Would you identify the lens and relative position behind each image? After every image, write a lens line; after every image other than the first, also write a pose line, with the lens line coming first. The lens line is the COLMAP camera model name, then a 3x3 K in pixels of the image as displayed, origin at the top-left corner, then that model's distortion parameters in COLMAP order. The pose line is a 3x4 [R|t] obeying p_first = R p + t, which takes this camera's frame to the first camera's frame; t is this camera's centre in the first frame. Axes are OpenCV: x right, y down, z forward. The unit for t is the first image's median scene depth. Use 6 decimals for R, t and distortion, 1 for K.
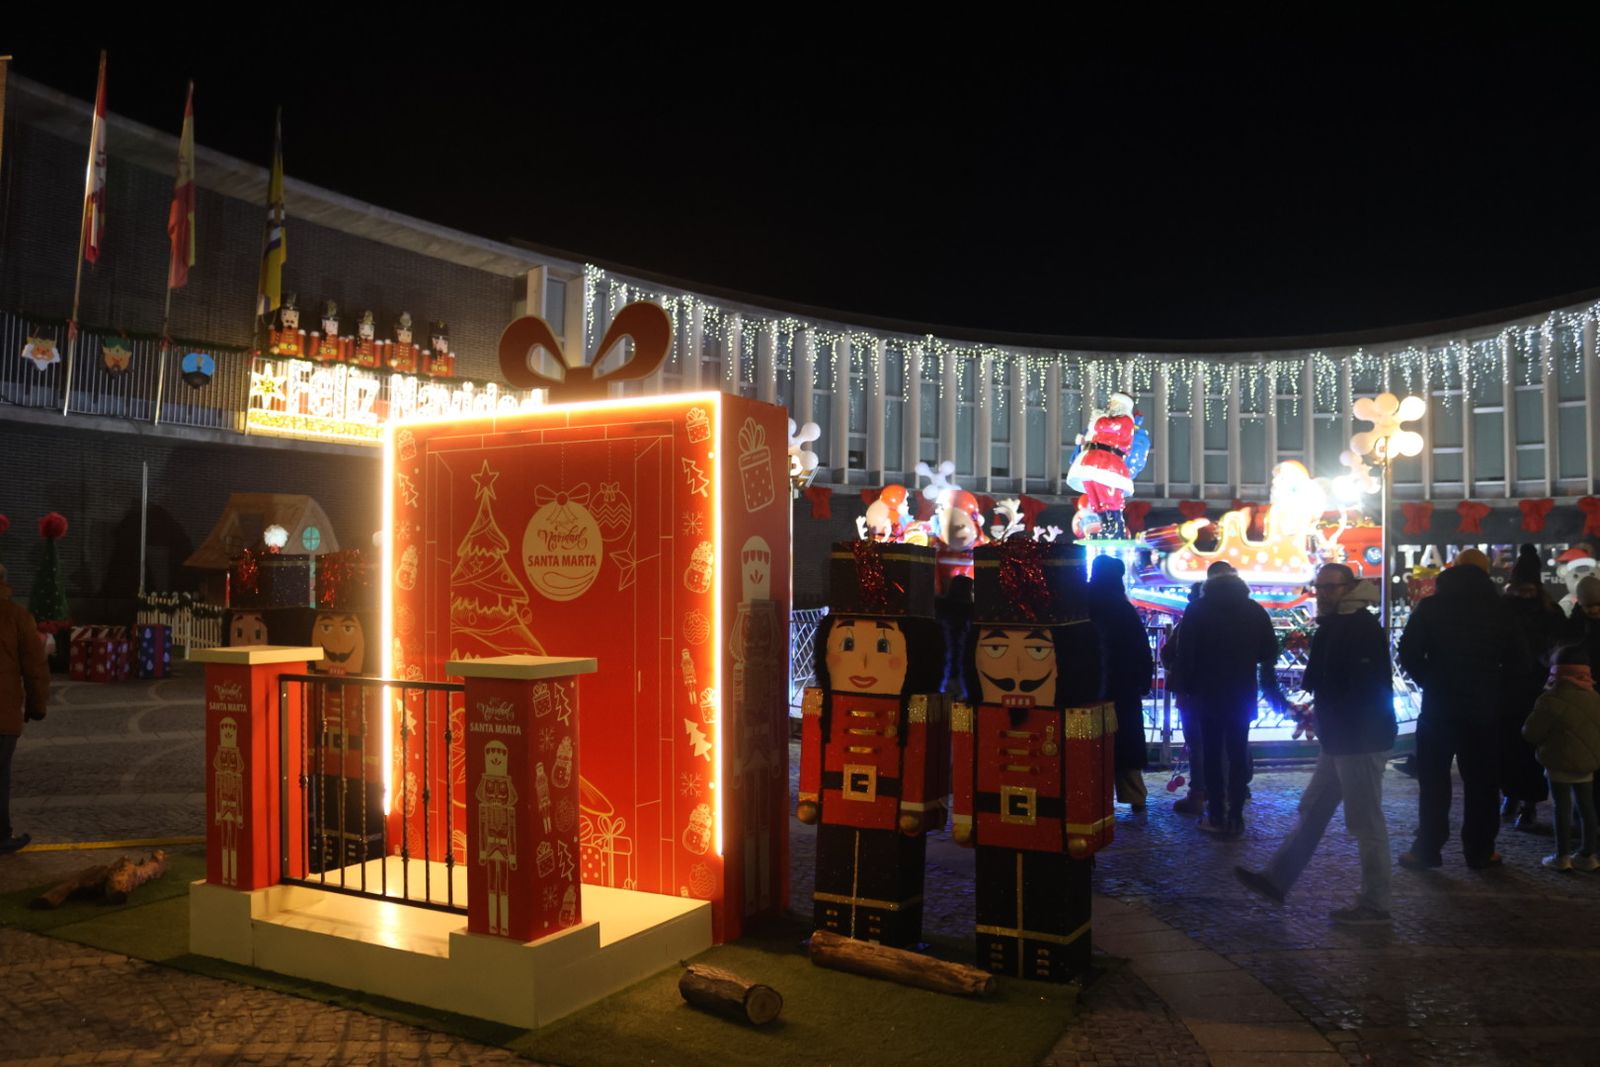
lens RADIAL K [[1374.4, 0, 800.9], [0, 1374.4, 565.5], [0, 0, 1]] dist [-0.172105, 0.171111]
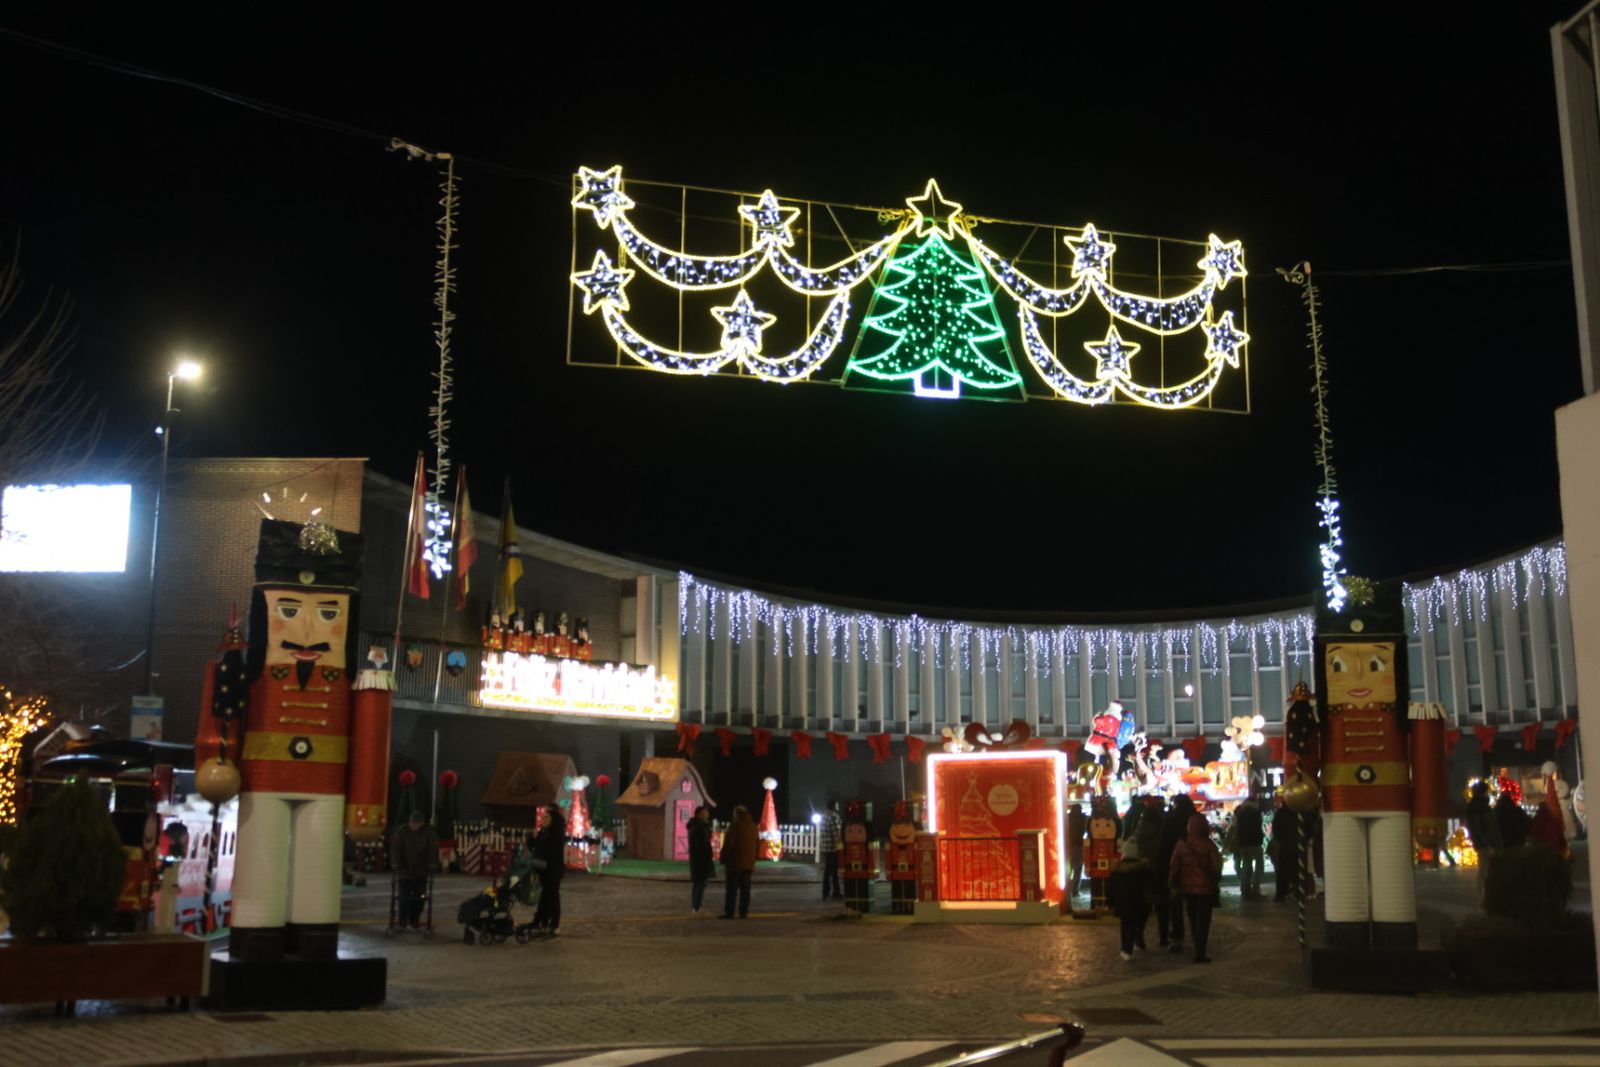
lens RADIAL K [[1783.5, 0, 800.0], [0, 1783.5, 533.5], [0, 0, 1]] dist [-0.121951, 0.050096]
pose [[0.988326, 0.006235, 0.152226, -0.322745], [0.014846, 0.990466, -0.136958, -0.016519], [-0.151628, 0.137619, 0.978810, -0.782889]]
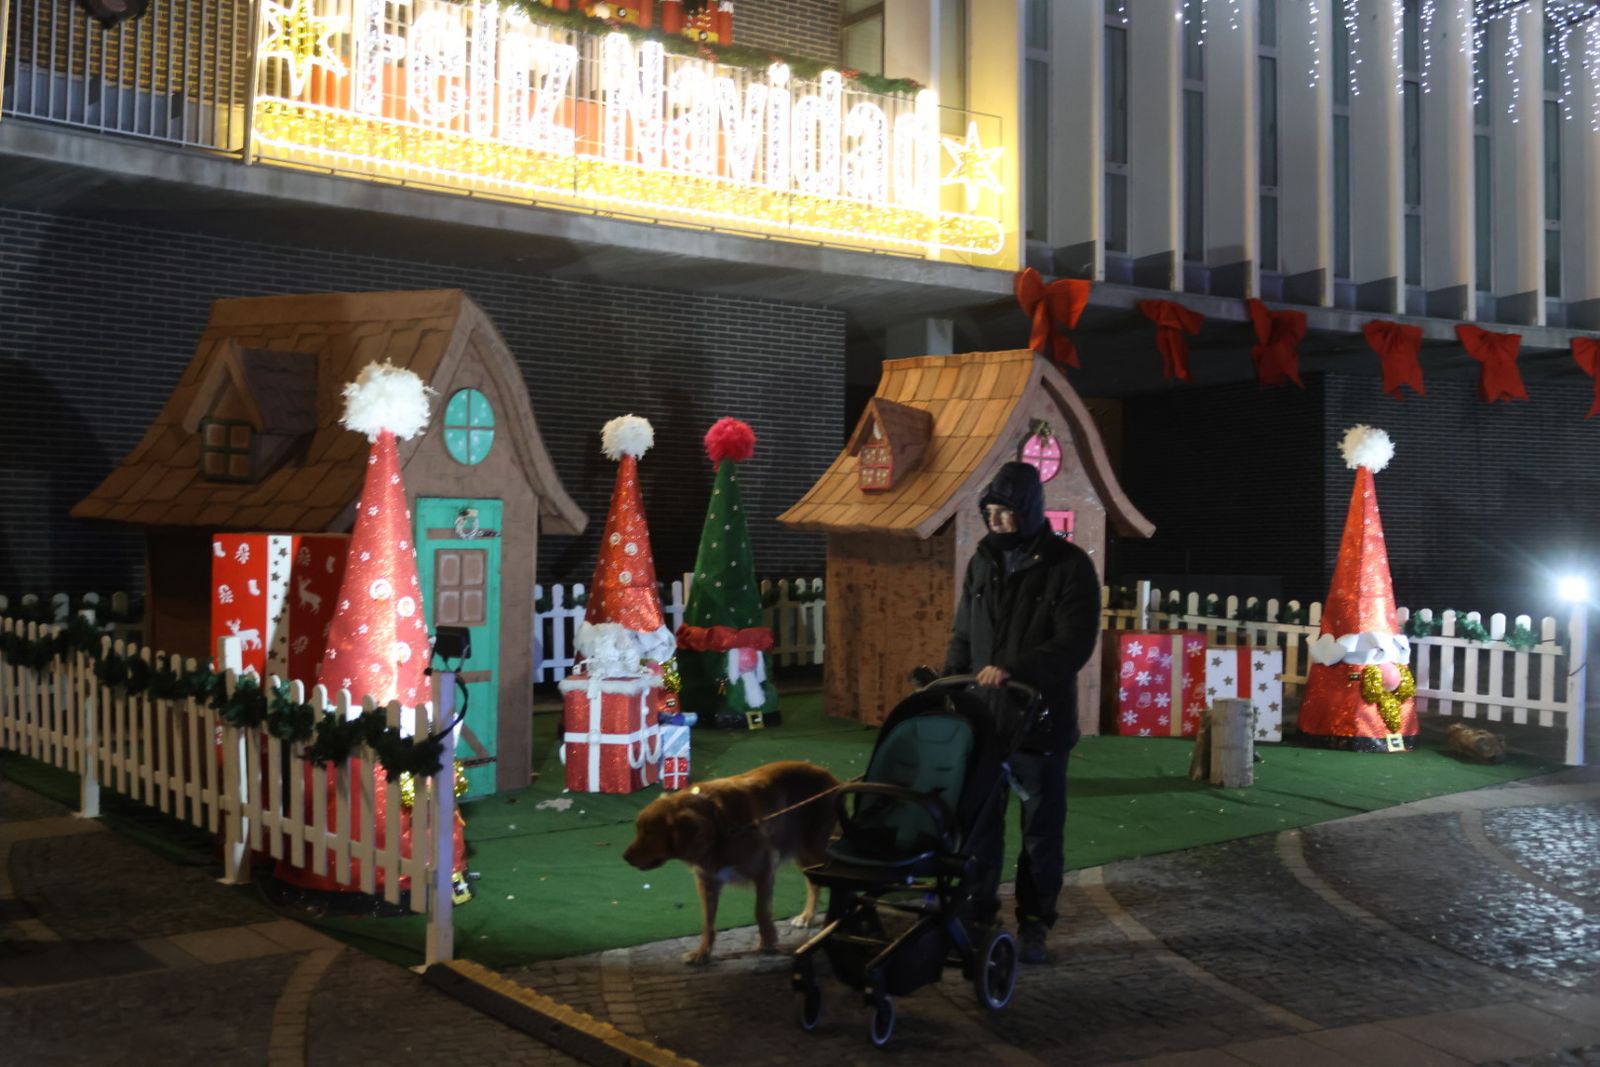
lens RADIAL K [[1783.5, 0, 800.0], [0, 1783.5, 533.5], [0, 0, 1]] dist [-0.121951, 0.050096]
pose [[0.997849, -0.012756, -0.064301, -0.203471], [0.013263, 0.999884, 0.007459, 0.002591], [0.064199, -0.008295, 0.997903, 0.460562]]
